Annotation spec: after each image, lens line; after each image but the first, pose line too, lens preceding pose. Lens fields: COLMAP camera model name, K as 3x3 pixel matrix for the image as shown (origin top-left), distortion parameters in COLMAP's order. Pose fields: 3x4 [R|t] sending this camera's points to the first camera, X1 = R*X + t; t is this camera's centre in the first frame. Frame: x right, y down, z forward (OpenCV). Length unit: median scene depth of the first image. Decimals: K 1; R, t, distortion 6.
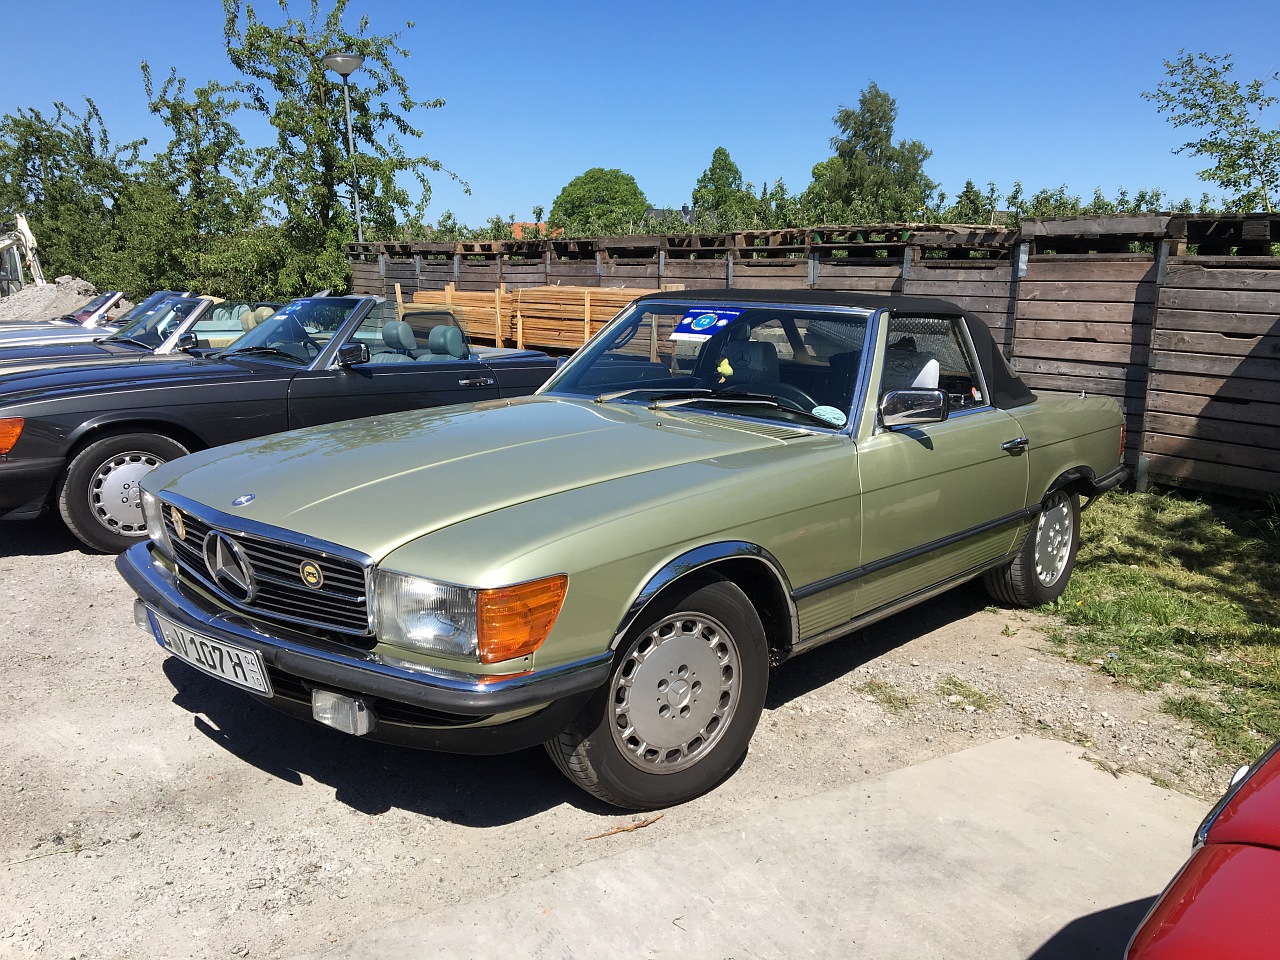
lens RADIAL K [[1065.6, 0, 640.0], [0, 1065.6, 480.0], [0, 0, 1]] dist [0.098486, -0.154705]
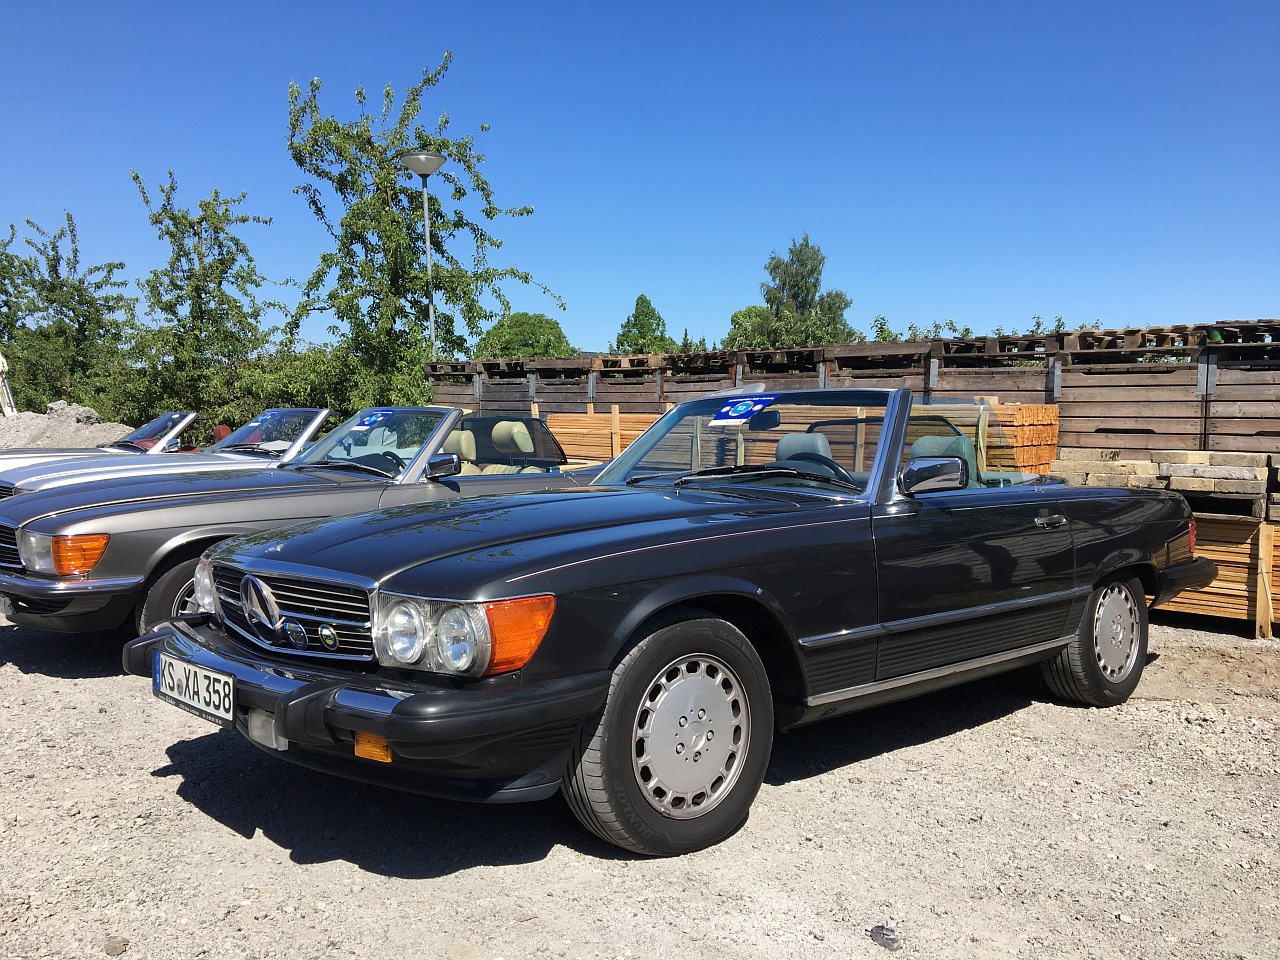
lens RADIAL K [[1065.6, 0, 640.0], [0, 1065.6, 480.0], [0, 0, 1]] dist [0.098486, -0.154705]
pose [[0.996096, 0.000176, 0.088272, -0.182438], [0.011379, 0.991399, -0.130381, -0.014392], [-0.087536, 0.130877, 0.987527, 0.159078]]
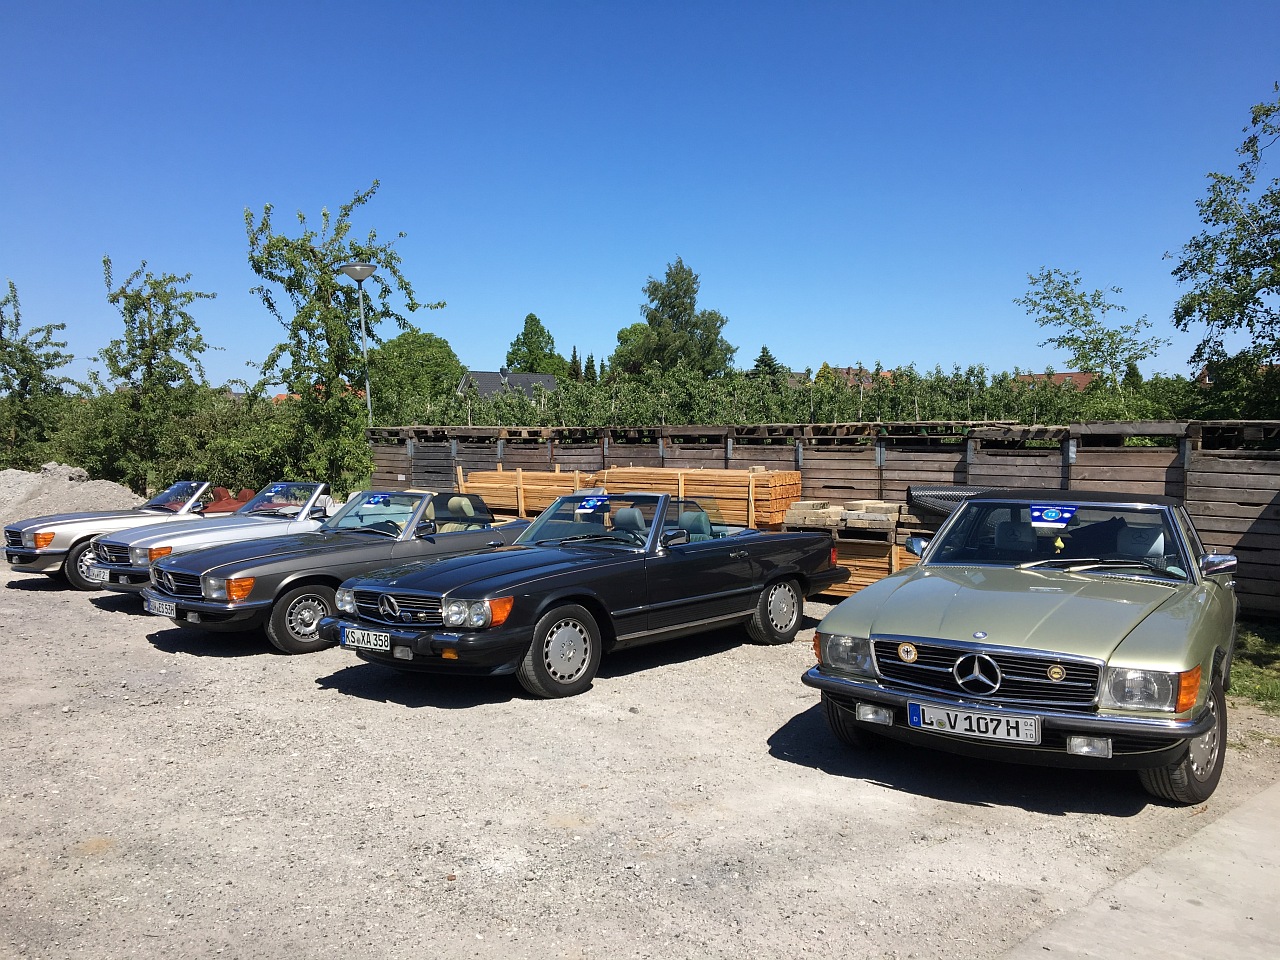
lens RADIAL K [[1065.6, 0, 640.0], [0, 1065.6, 480.0], [0, 0, 1]] dist [0.098486, -0.154705]
pose [[0.981859, -0.025815, 0.187848, -0.210173], [0.052187, 0.989219, -0.136832, -0.003525], [-0.182291, 0.144153, 0.972620, -0.109908]]
